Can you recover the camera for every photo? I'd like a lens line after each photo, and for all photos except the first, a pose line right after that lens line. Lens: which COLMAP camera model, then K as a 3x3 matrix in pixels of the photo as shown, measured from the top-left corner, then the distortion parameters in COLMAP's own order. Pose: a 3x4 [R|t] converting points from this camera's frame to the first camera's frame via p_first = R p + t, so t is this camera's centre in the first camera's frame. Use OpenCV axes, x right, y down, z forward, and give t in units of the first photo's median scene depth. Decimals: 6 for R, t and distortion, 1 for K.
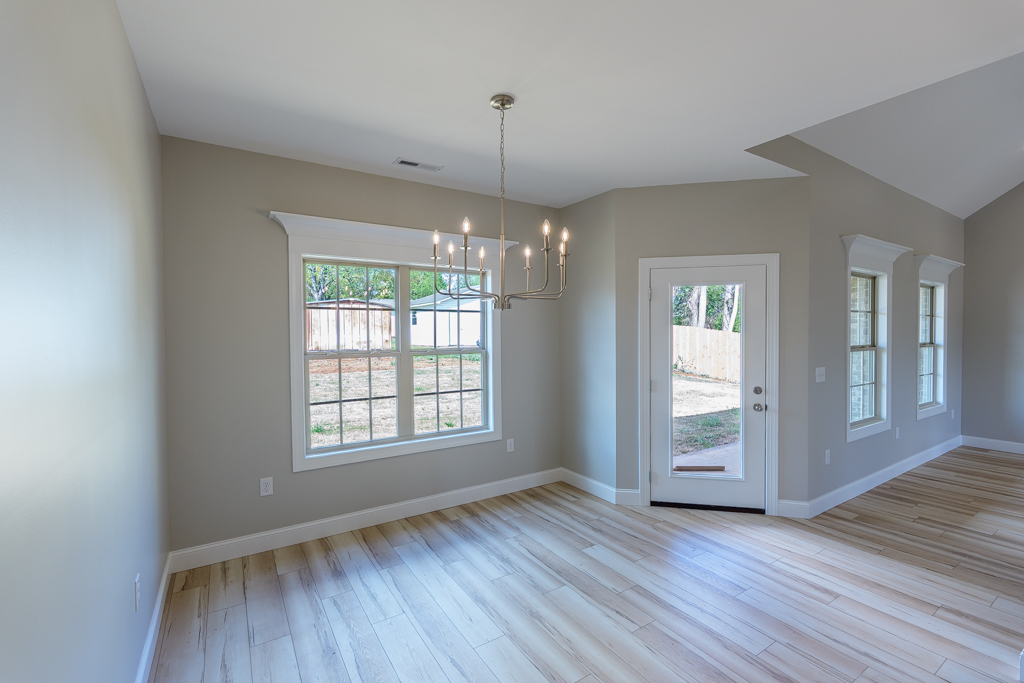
lens RADIAL K [[445.9, 0, 498.4], [0, 445.9, 342.3], [0, 0, 1]] dist [0.002028, -0.000957]
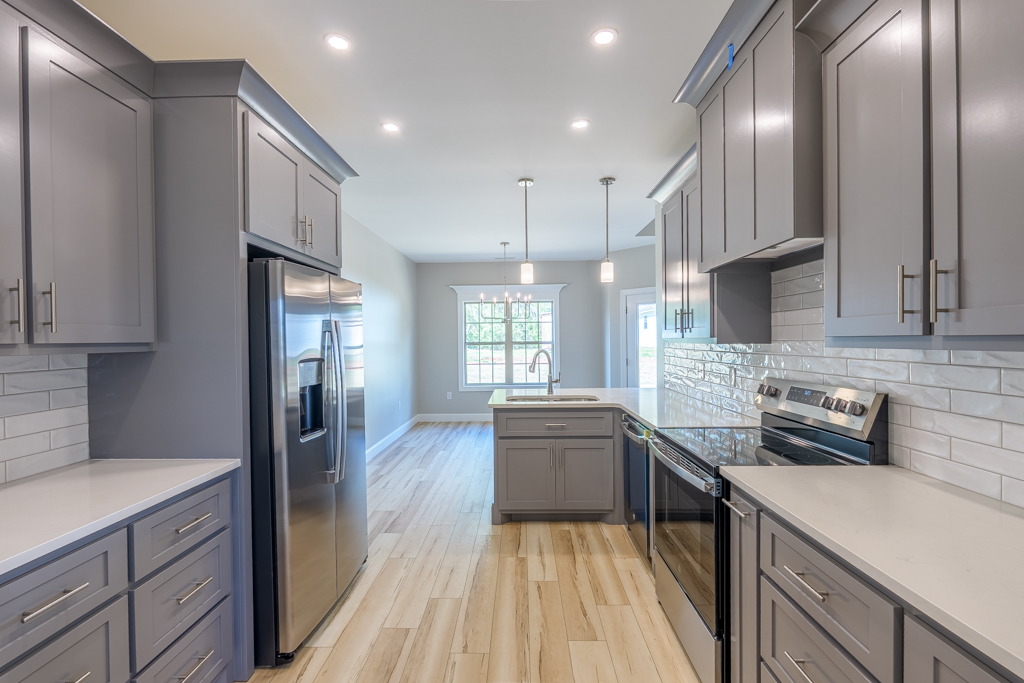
lens RADIAL K [[445.9, 0, 506.5], [0, 445.9, 346.0], [0, 0, 1]] dist [0.002028, -0.000957]
pose [[0.824053, 0.003877, -0.566499, 1.065903], [-0.003381, 0.999992, 0.001926, 0.035830], [0.566502, 0.000329, 0.824060, -0.804482]]
